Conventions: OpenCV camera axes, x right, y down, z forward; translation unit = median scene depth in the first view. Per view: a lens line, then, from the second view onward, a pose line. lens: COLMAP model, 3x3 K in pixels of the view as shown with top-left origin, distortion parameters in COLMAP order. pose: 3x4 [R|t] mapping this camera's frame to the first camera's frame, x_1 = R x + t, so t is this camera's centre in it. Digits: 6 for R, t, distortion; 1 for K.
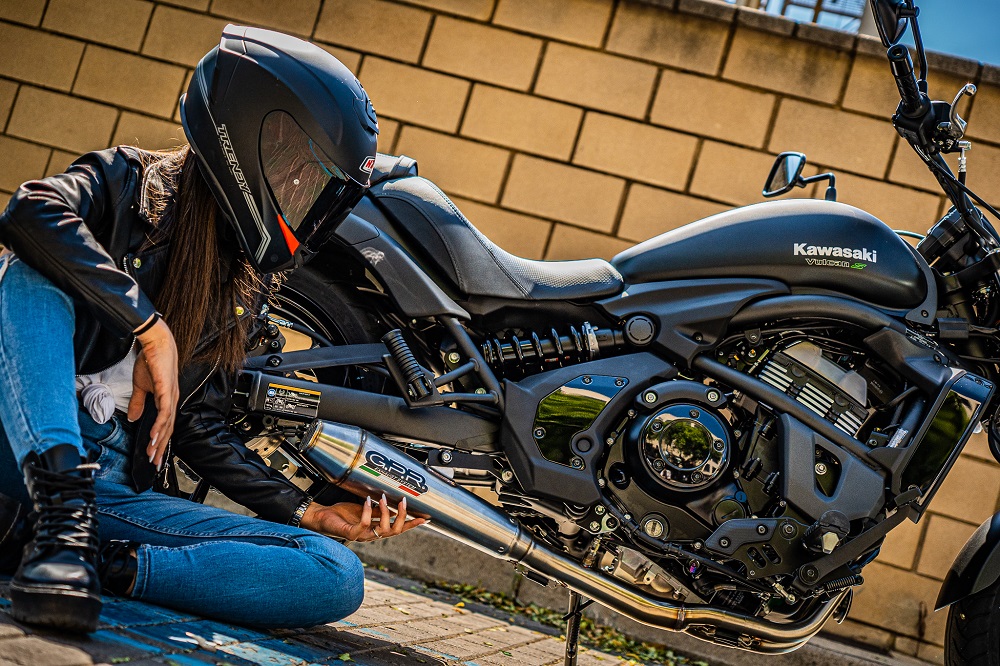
lens RADIAL K [[1743.1, 0, 500.0], [0, 1743.1, 333.0], [0, 0, 1]] dist [0.053468, 0.074690]
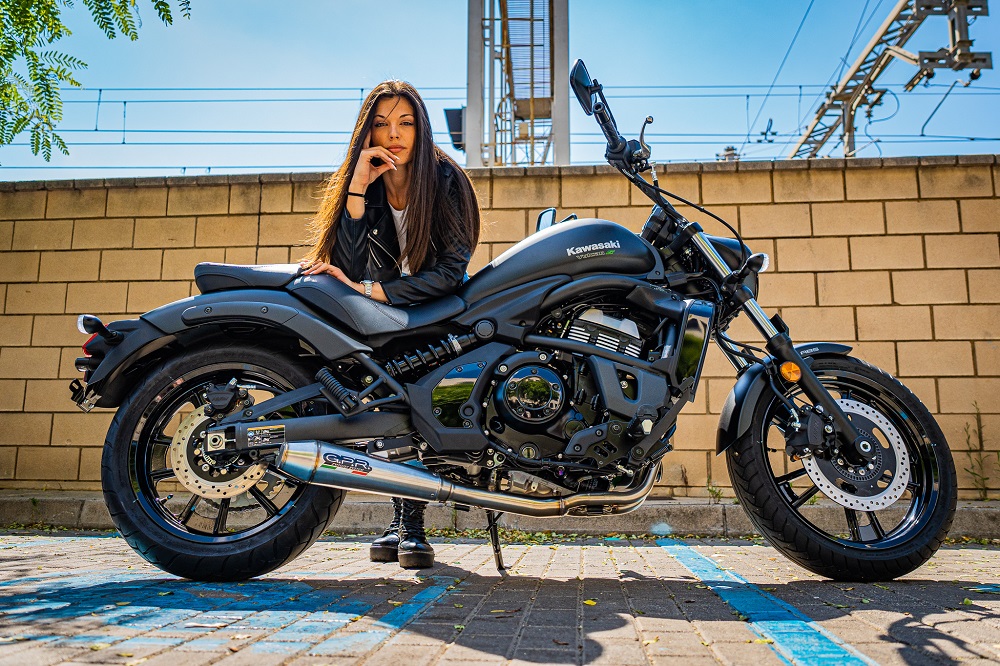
lens RADIAL K [[888.7, 0, 500.0], [0, 888.7, 333.0], [0, 0, 1]] dist [0.004646, 0.001144]
pose [[0.960161, -0.257636, 0.108235, 0.009178], [0.264081, 0.963207, -0.049928, 0.044055], [-0.091389, 0.076521, 0.992871, 0.239963]]
